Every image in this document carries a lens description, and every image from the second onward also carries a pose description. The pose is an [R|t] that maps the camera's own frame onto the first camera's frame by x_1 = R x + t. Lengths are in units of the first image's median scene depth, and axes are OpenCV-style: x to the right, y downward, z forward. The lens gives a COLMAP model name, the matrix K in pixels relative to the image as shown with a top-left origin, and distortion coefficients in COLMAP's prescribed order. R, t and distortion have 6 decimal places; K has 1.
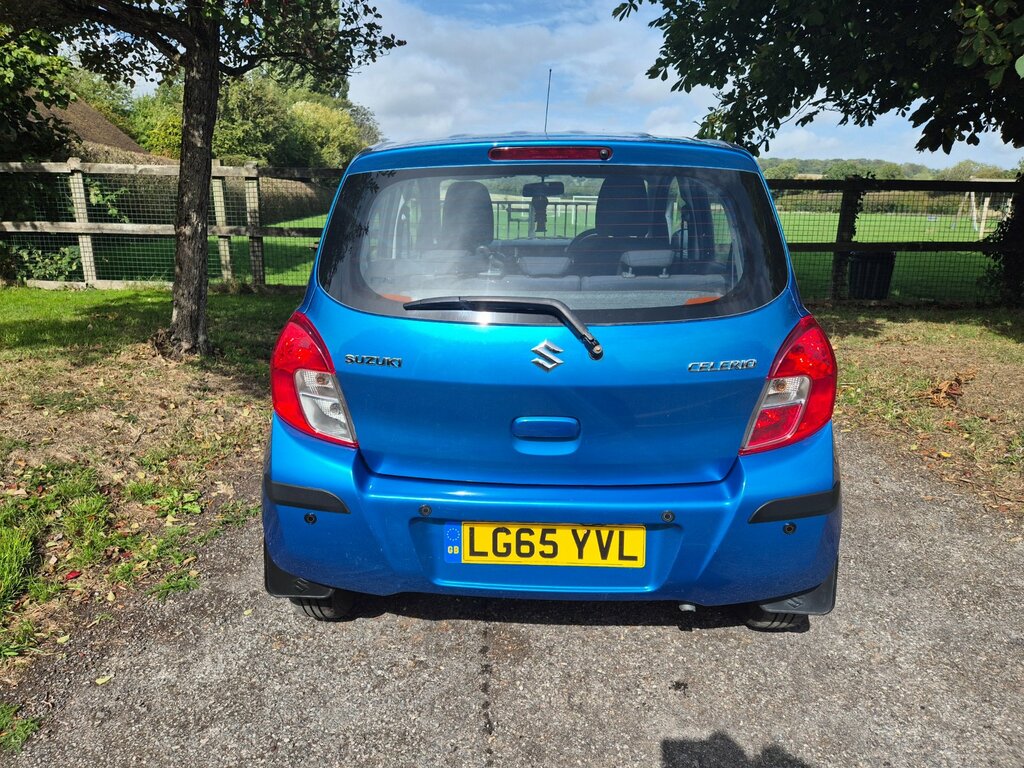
lens RADIAL K [[681.9, 0, 492.4], [0, 681.9, 379.8], [0, 0, 1]] dist [0.089745, -0.072914]
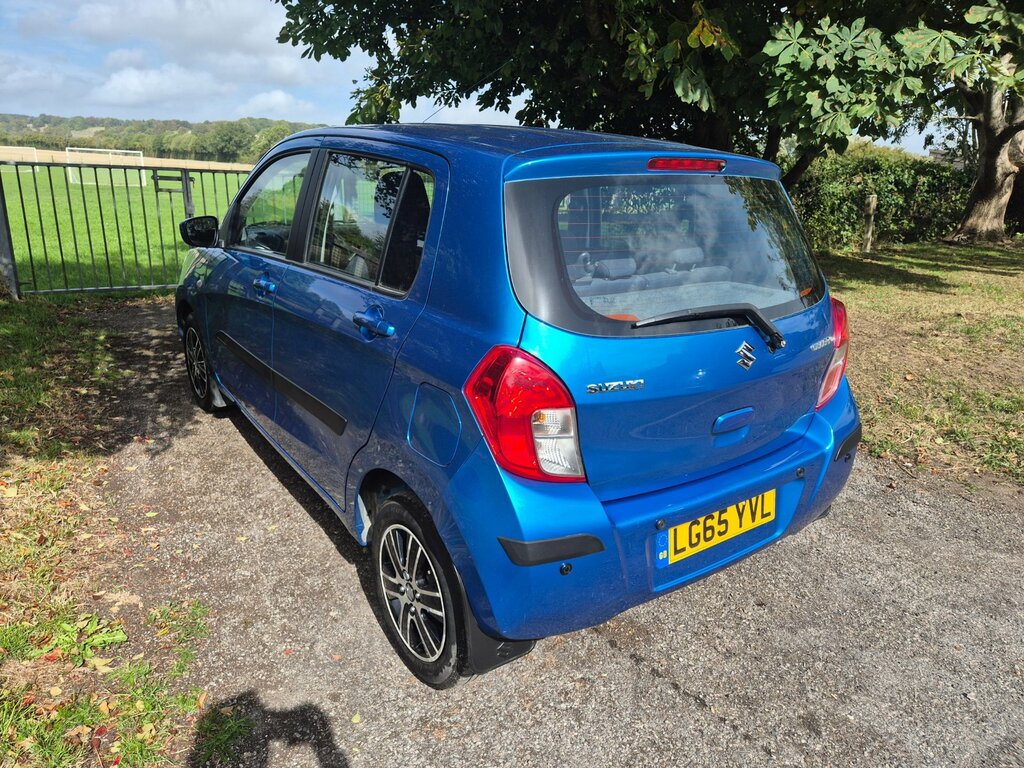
lens RADIAL K [[692.6, 0, 500.5], [0, 692.6, 388.1], [0, 0, 1]] dist [0.069064, -0.065444]
pose [[0.777933, -0.163911, 0.606592, -0.287899], [0.127913, 0.986473, 0.102517, -0.046577], [-0.615190, -0.002160, 0.788376, 0.113255]]
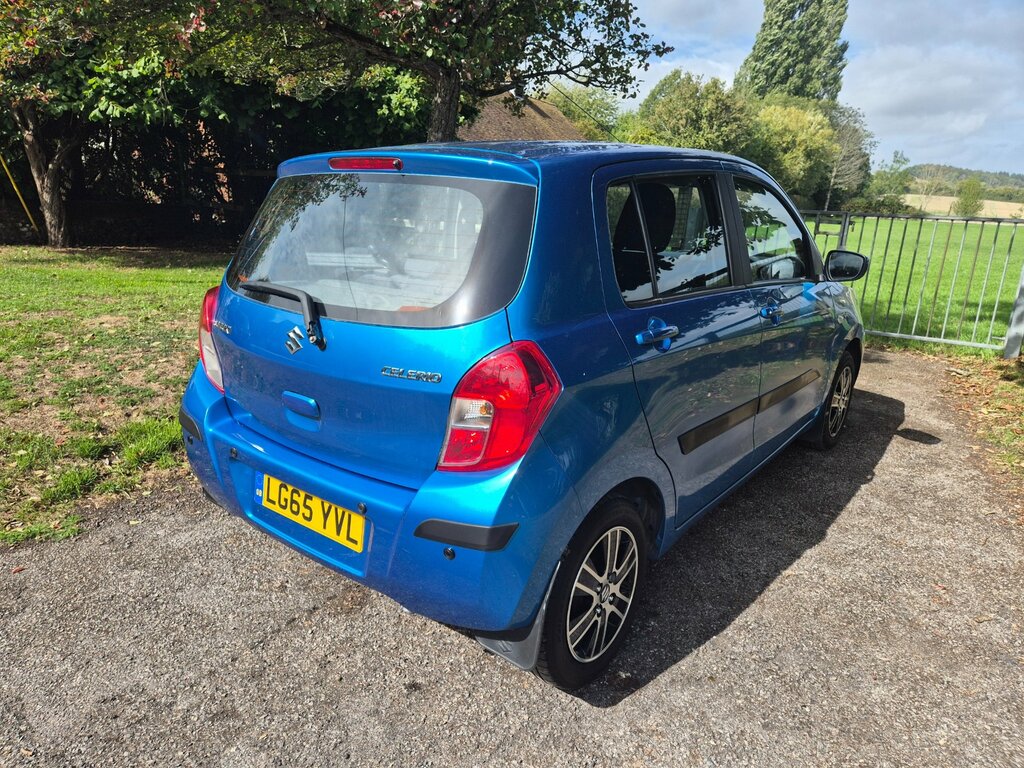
lens RADIAL K [[686.6, 0, 500.4], [0, 686.6, 386.0], [0, 0, 1]] dist [0.073782, -0.067885]
pose [[0.809424, 0.173414, -0.561035, 0.321058], [-0.174978, 0.983226, 0.051465, -0.024795], [0.560549, 0.056512, 0.826191, 0.076881]]
